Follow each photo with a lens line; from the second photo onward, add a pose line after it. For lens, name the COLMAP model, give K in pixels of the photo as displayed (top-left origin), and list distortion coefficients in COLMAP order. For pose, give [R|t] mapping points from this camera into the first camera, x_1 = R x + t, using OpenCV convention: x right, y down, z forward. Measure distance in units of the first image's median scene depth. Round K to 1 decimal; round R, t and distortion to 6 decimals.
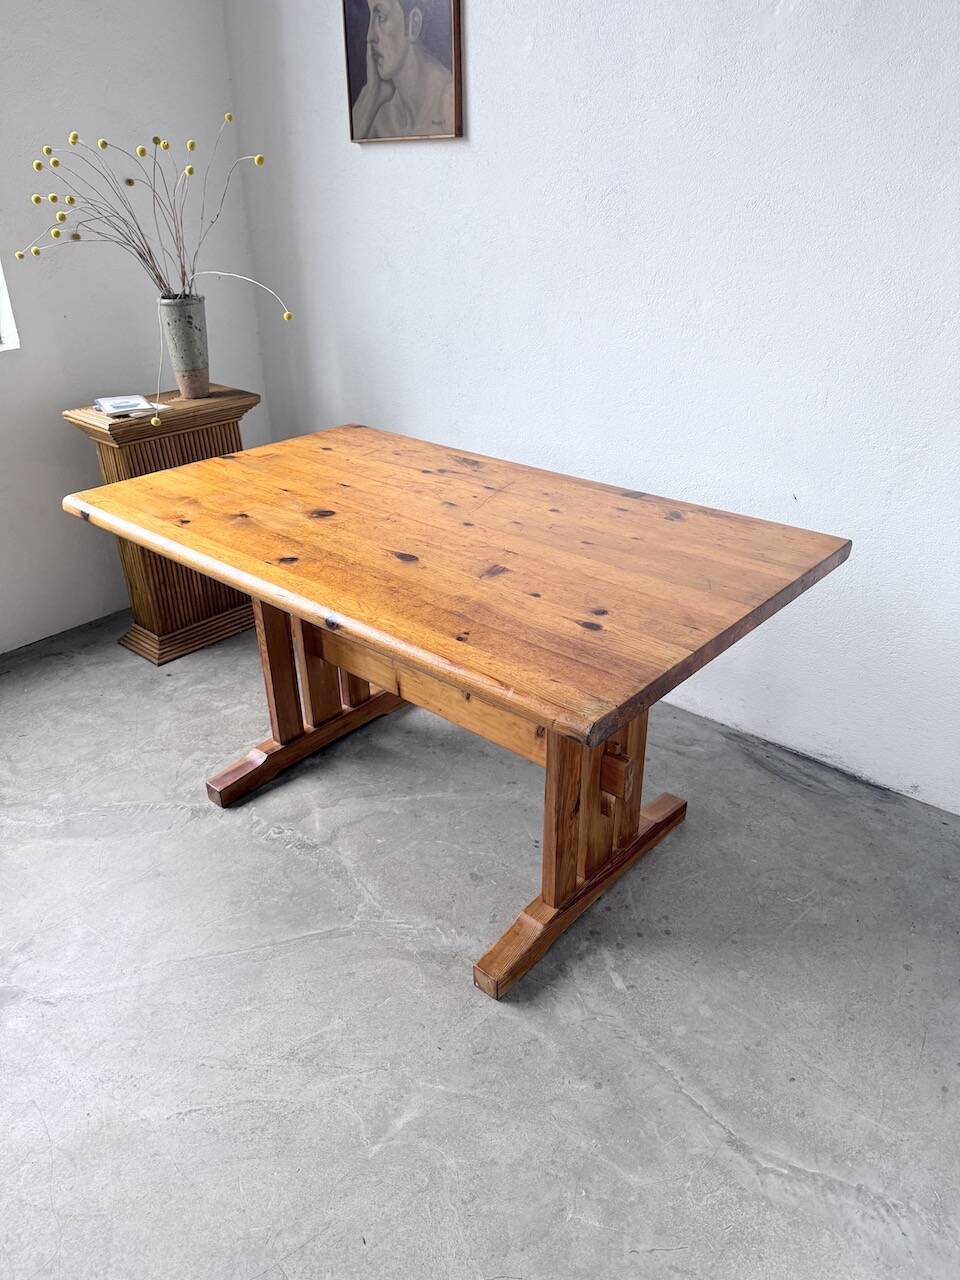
lens RADIAL K [[904.4, 0, 477.9], [0, 904.4, 641.1], [0, 0, 1]] dist [0.082179, -0.123319]
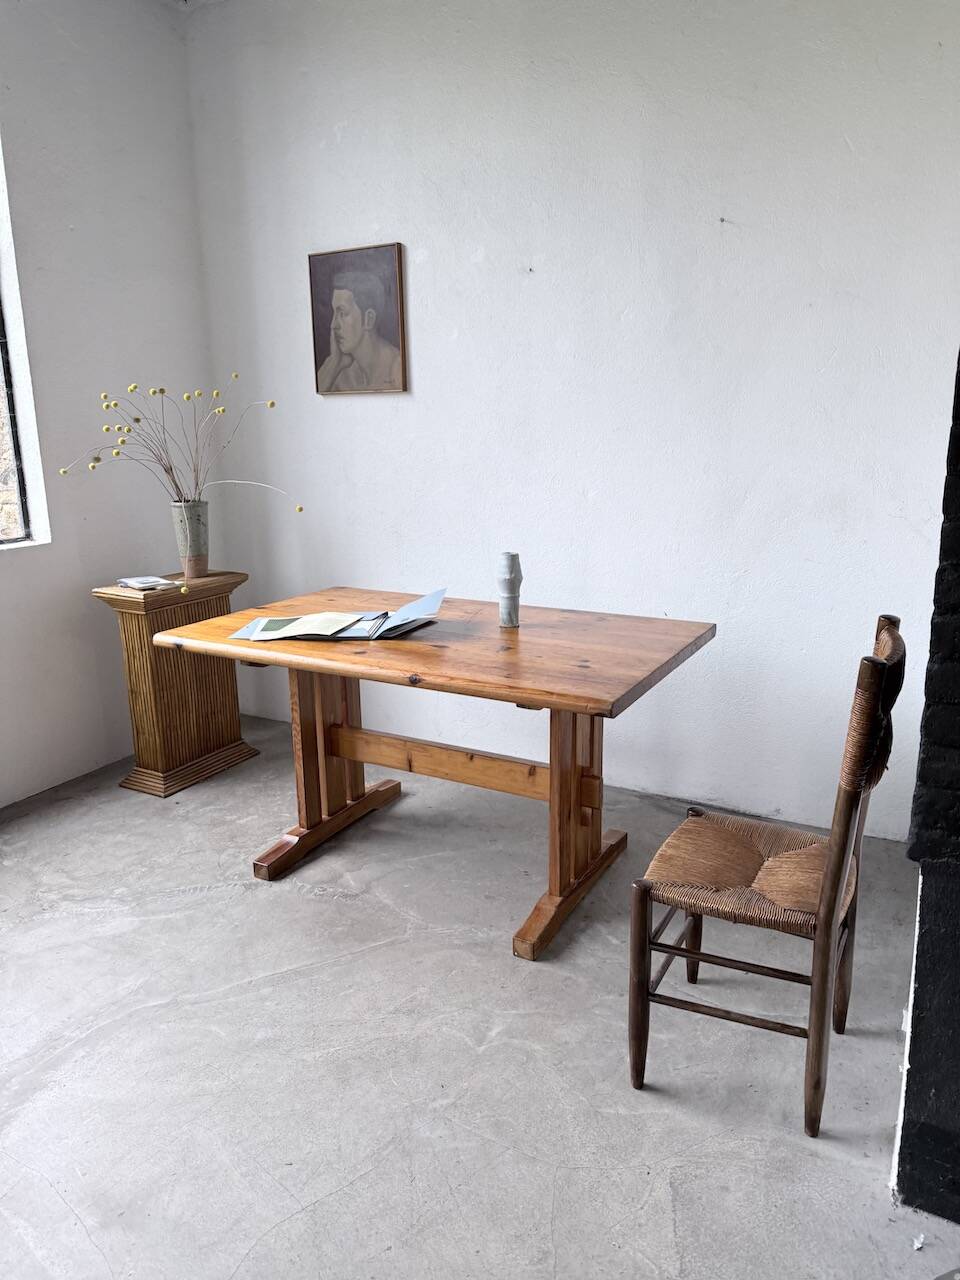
lens RADIAL K [[896.6, 0, 484.1], [0, 896.6, 638.6], [0, 0, 1]] dist [0.111220, -0.192082]
pose [[0.976139, -0.053249, 0.210514, -0.257915], [0.102318, 0.967888, -0.229617, 0.192594], [-0.191527, 0.245678, 0.950242, -0.322346]]
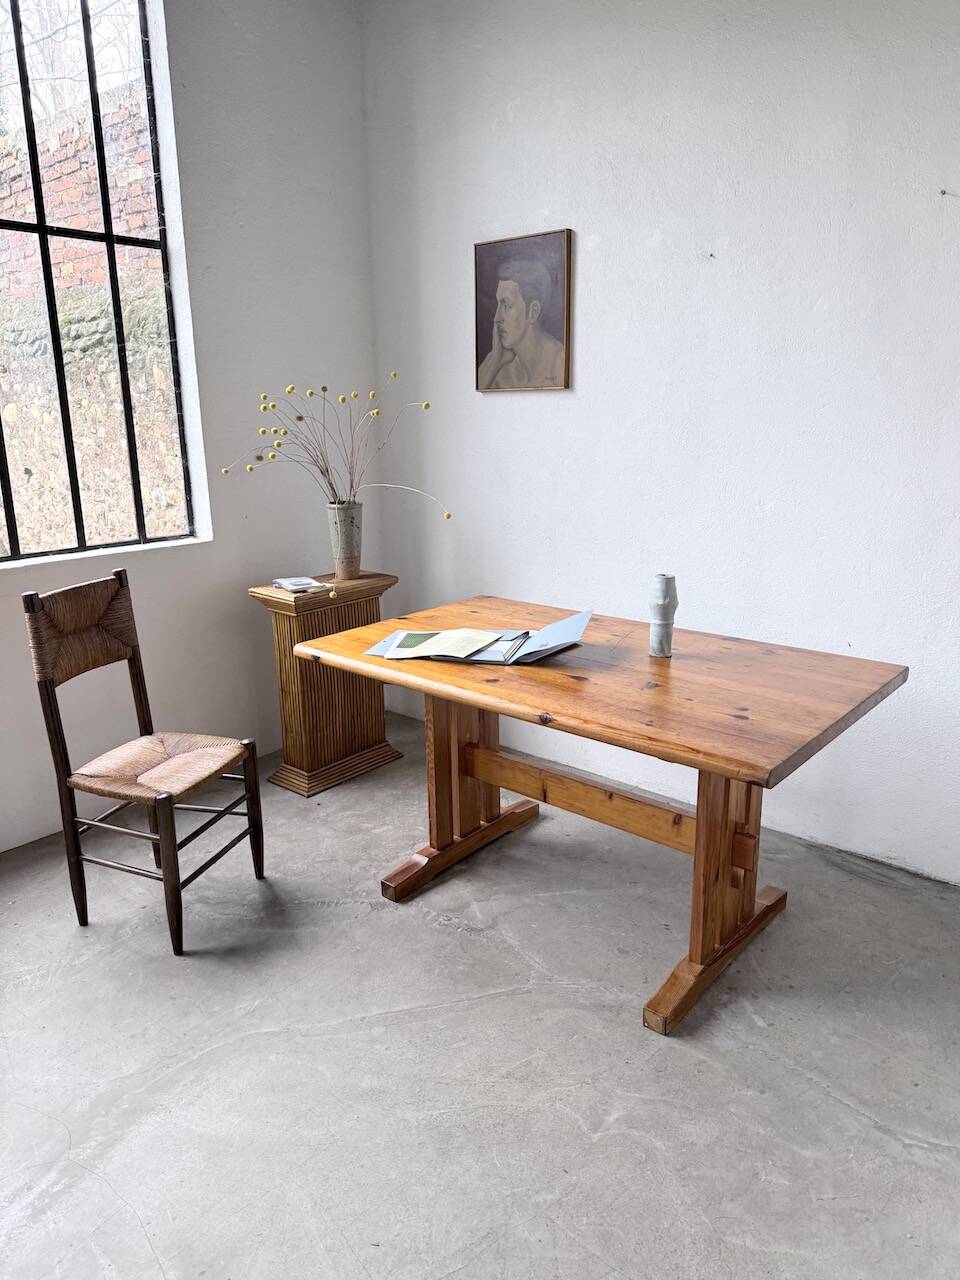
lens RADIAL K [[897.4, 0, 477.7], [0, 897.4, 642.8], [0, 0, 1]] dist [0.068781, -0.092406]
pose [[0.999876, -0.005927, 0.014617, -0.204293], [0.008892, 0.977229, -0.211999, 0.111368], [-0.013027, 0.212102, 0.977161, -0.249940]]
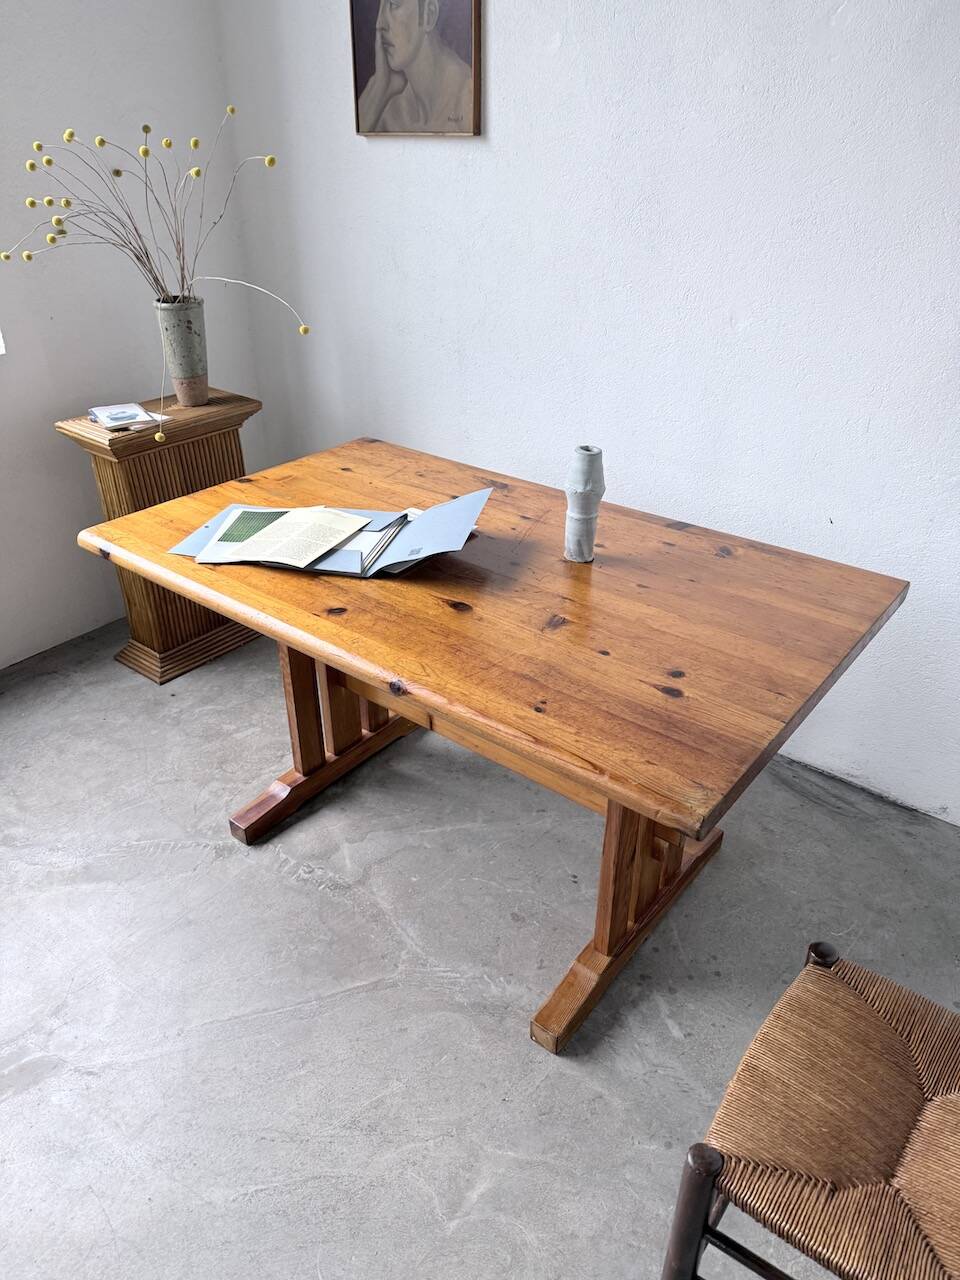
lens RADIAL K [[901.8, 0, 475.4], [0, 901.8, 642.5], [0, 0, 1]] dist [0.067077, -0.095479]
pose [[0.998662, -0.012999, 0.050046, -0.090752], [0.010745, 0.998927, 0.045057, -0.079740], [-0.050578, -0.044459, 0.997730, 0.037855]]
